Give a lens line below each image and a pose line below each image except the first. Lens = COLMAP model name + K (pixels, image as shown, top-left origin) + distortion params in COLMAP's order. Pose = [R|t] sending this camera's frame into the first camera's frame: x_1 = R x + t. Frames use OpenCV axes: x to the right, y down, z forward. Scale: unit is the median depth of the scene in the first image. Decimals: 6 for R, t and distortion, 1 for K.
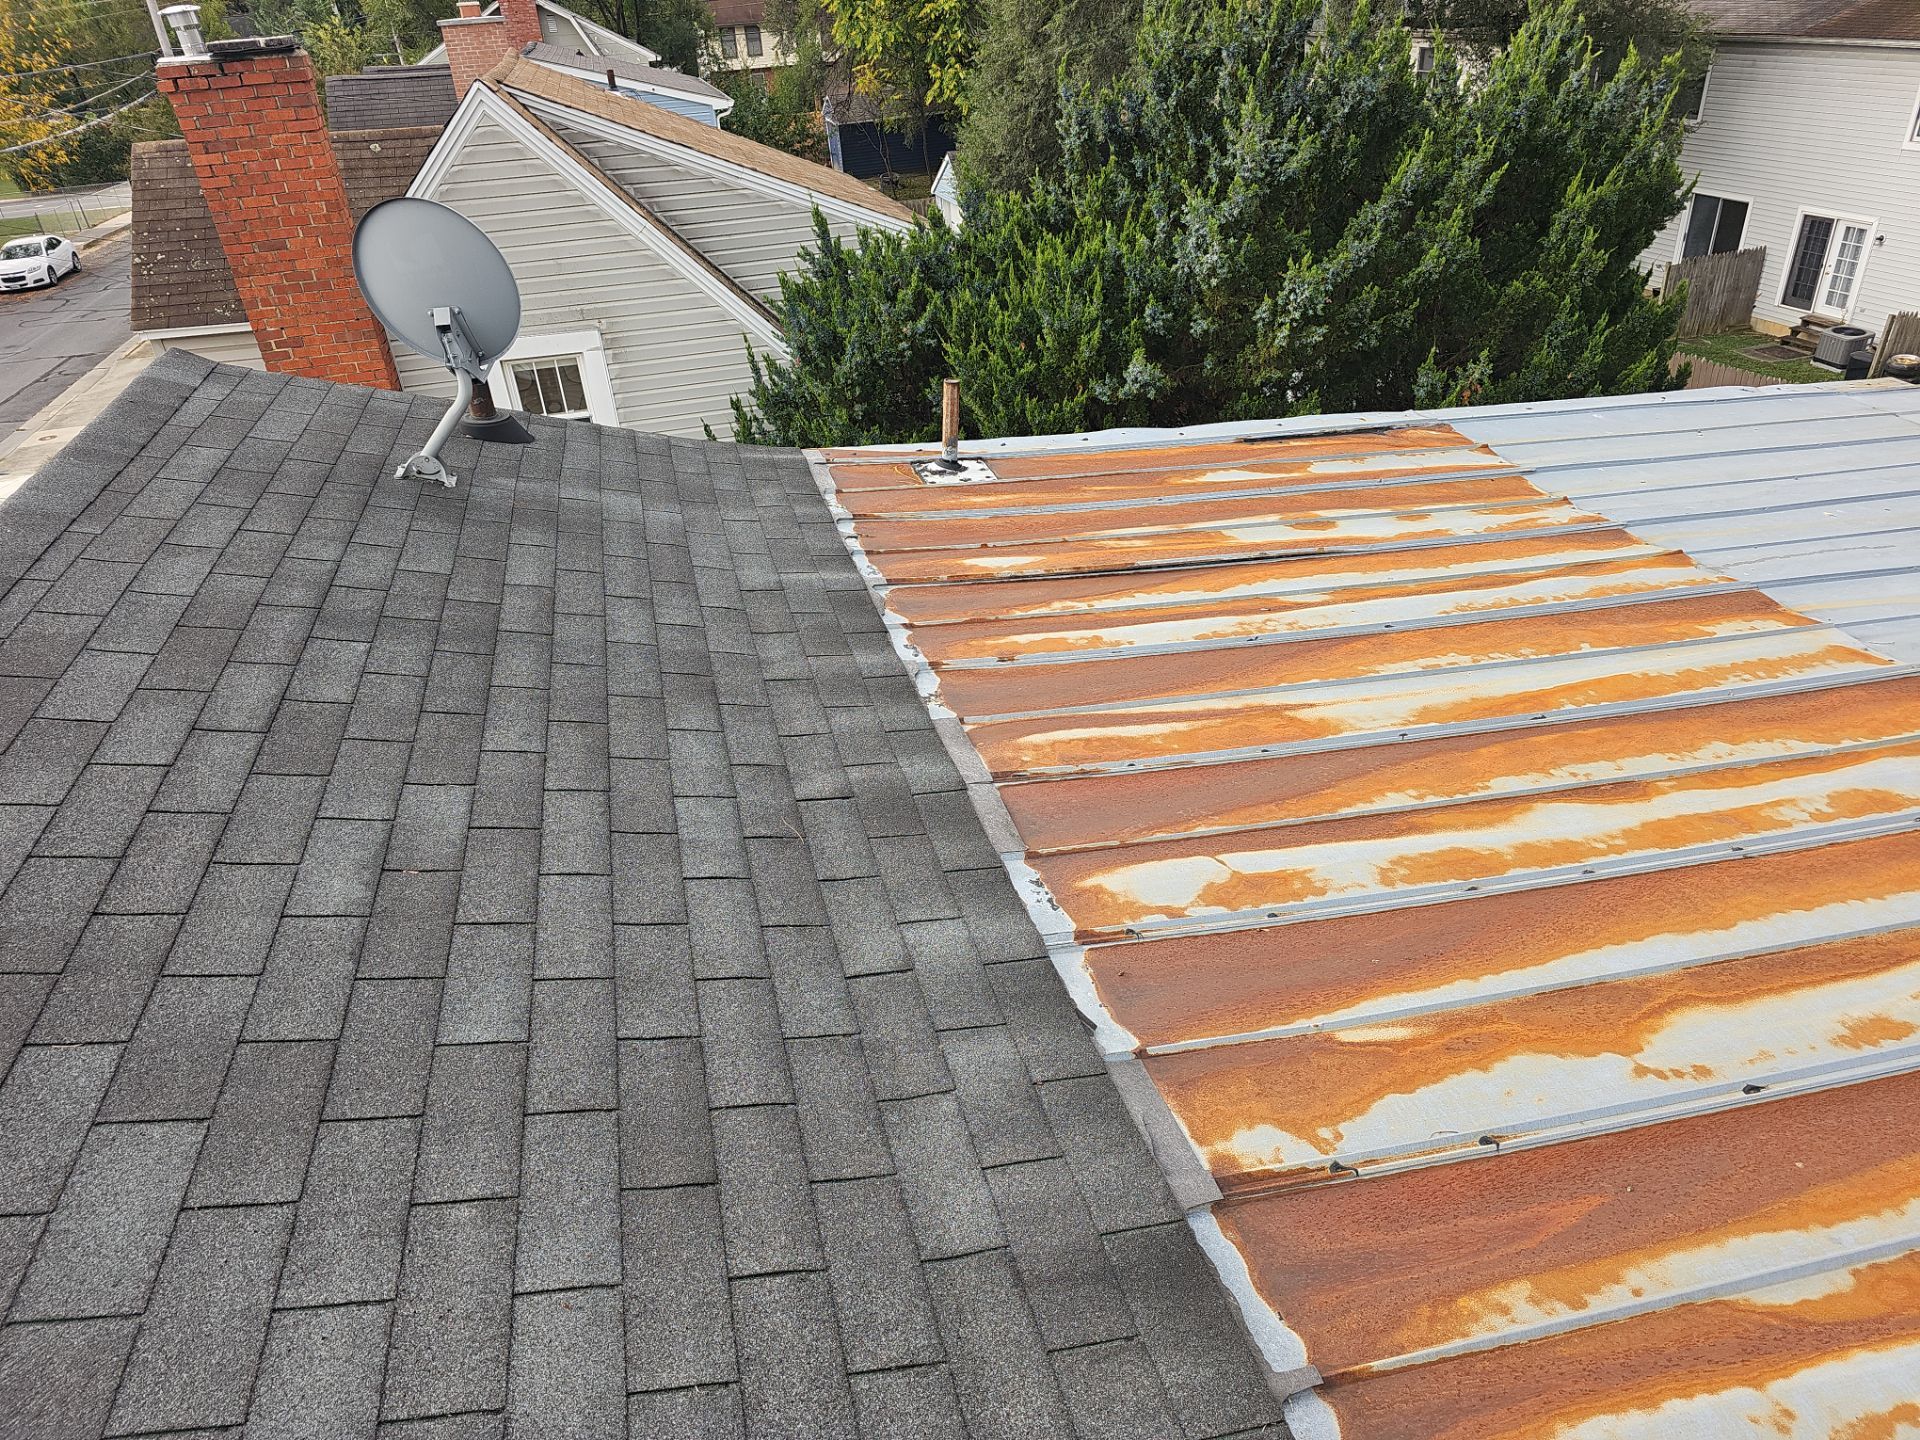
lens RADIAL K [[1263.9, 0, 959.8], [0, 1263.9, 724.7], [0, 0, 1]] dist [0.072263, -0.079641]
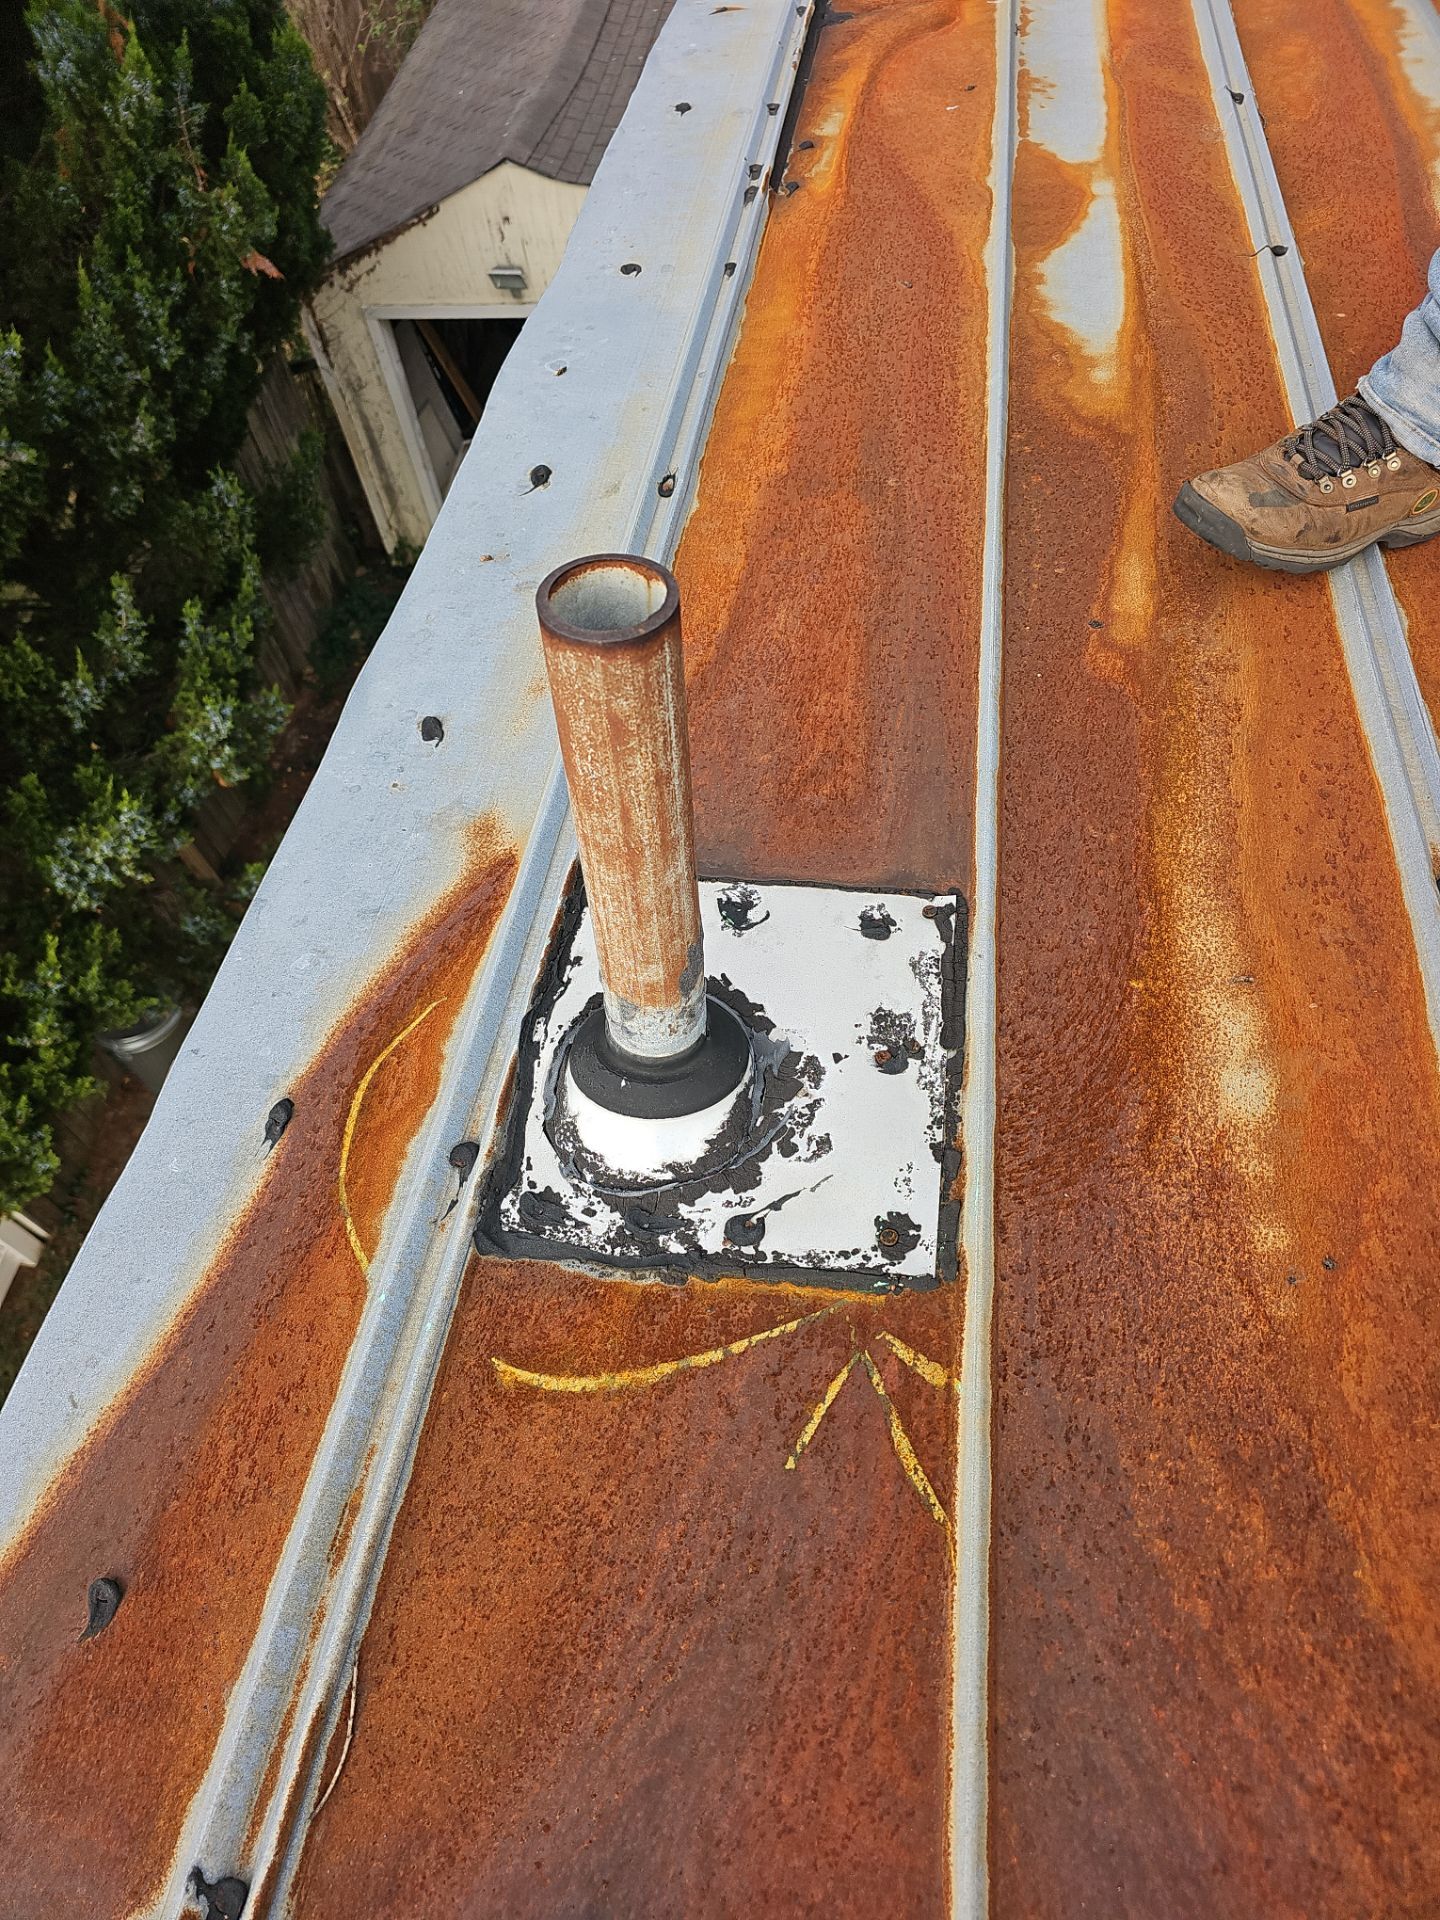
lens RADIAL K [[1251.0, 0, 728.5], [0, 1251.0, 983.8], [0, 0, 1]] dist [0.052611, -0.047061]
pose [[0.384120, -0.757170, 0.528342, -0.051173], [0.516877, 0.650517, 0.556476, -0.182192], [-0.765043, 0.059334, 0.641240, 0.553621]]
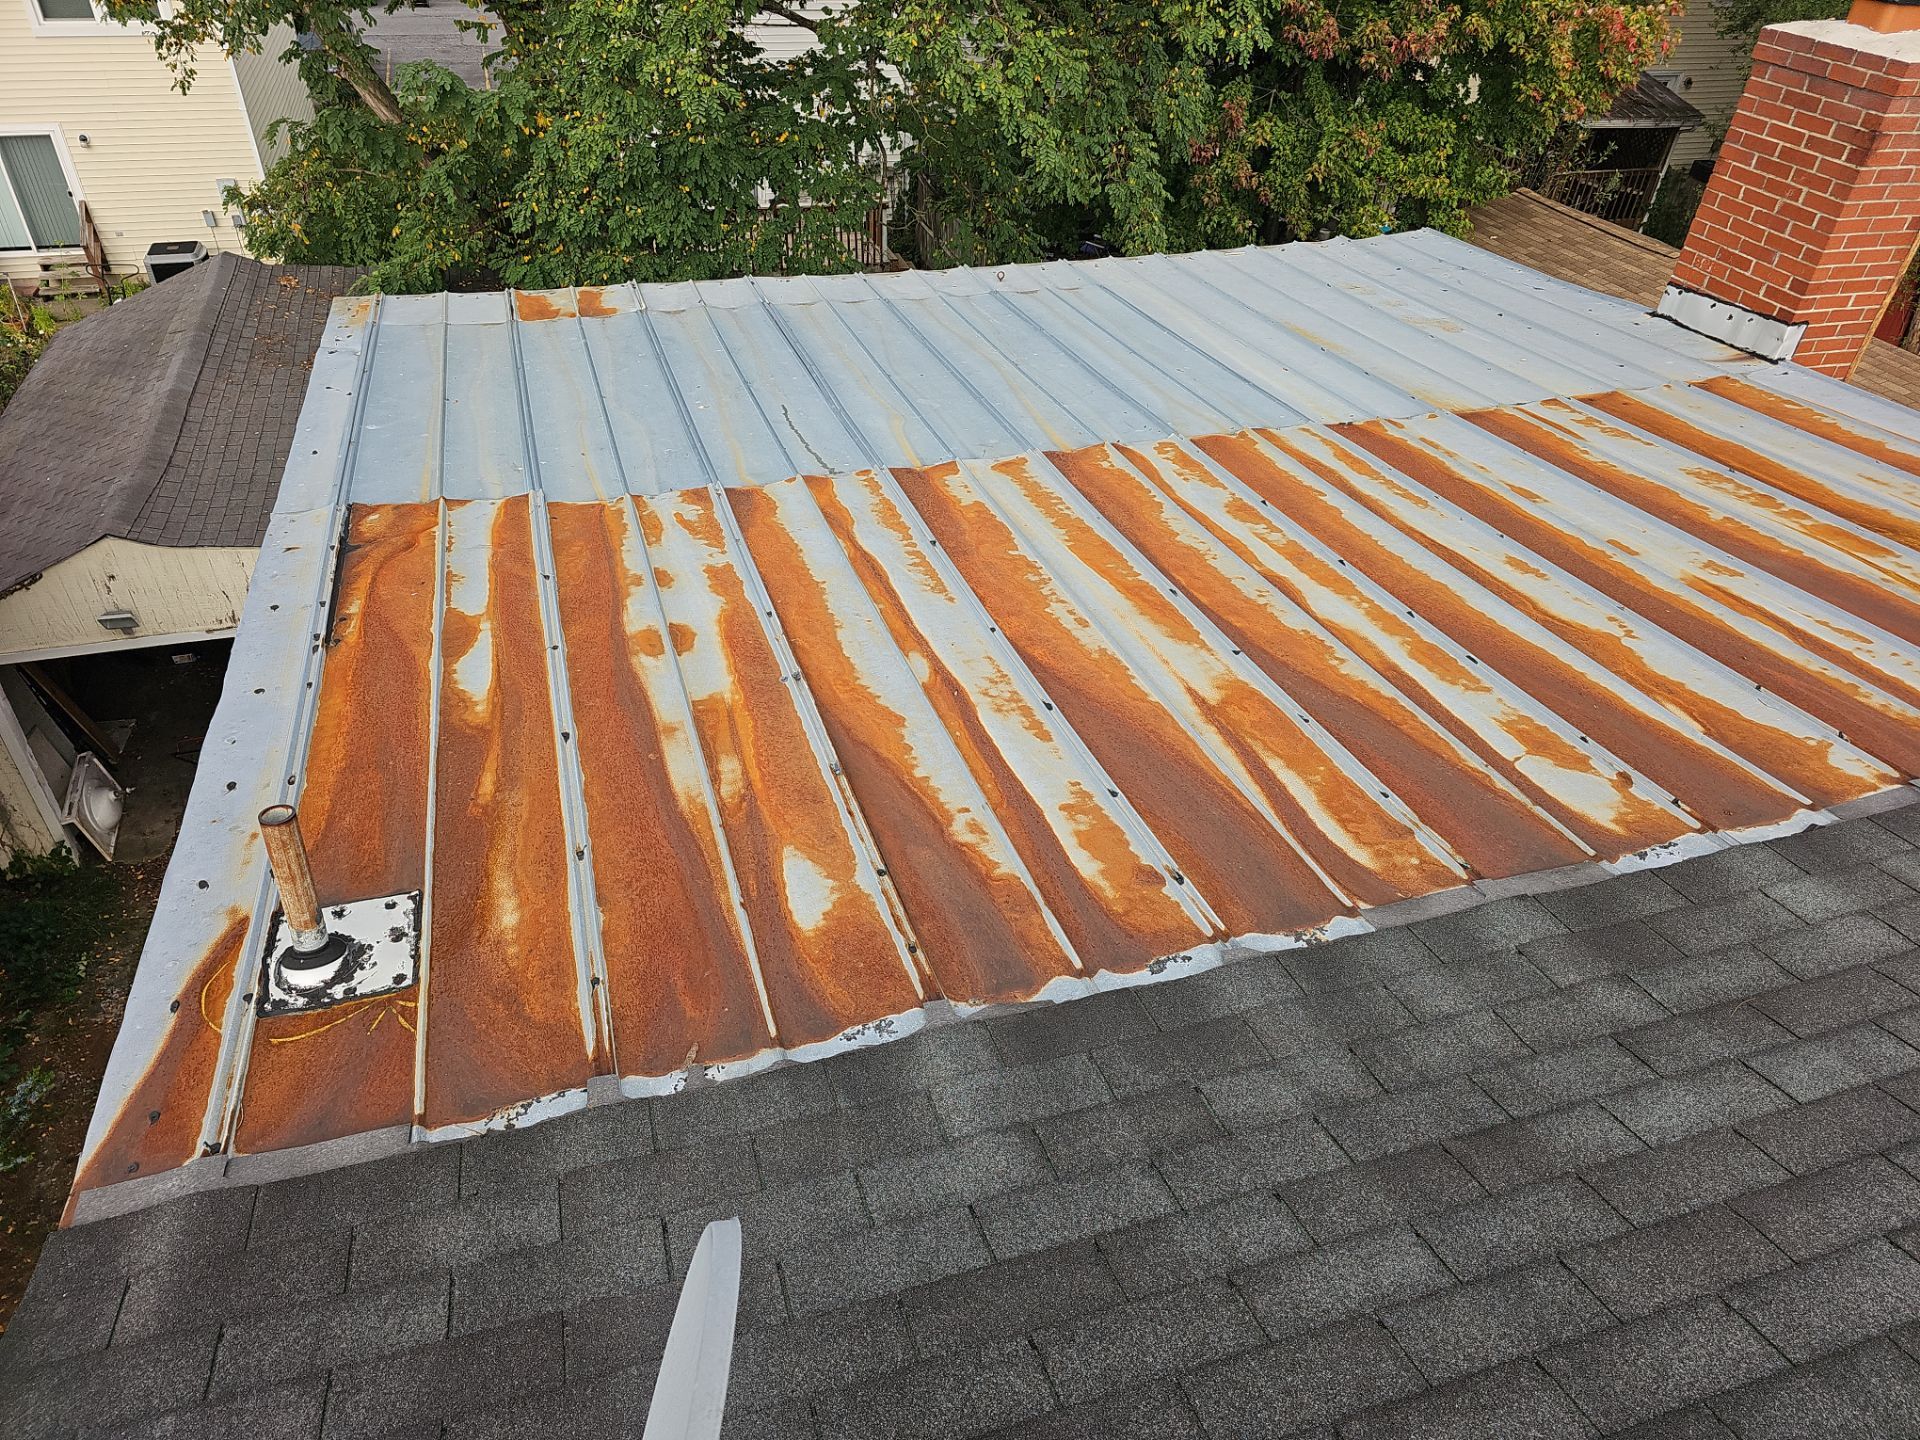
lens RADIAL K [[1263.9, 0, 959.8], [0, 1263.9, 724.7], [0, 0, 1]] dist [0.072263, -0.079641]
pose [[-0.054738, -0.557851, 0.828134, -0.238755], [0.472047, 0.716385, 0.513775, -0.251850], [-0.879872, 0.419041, 0.224119, 0.391754]]
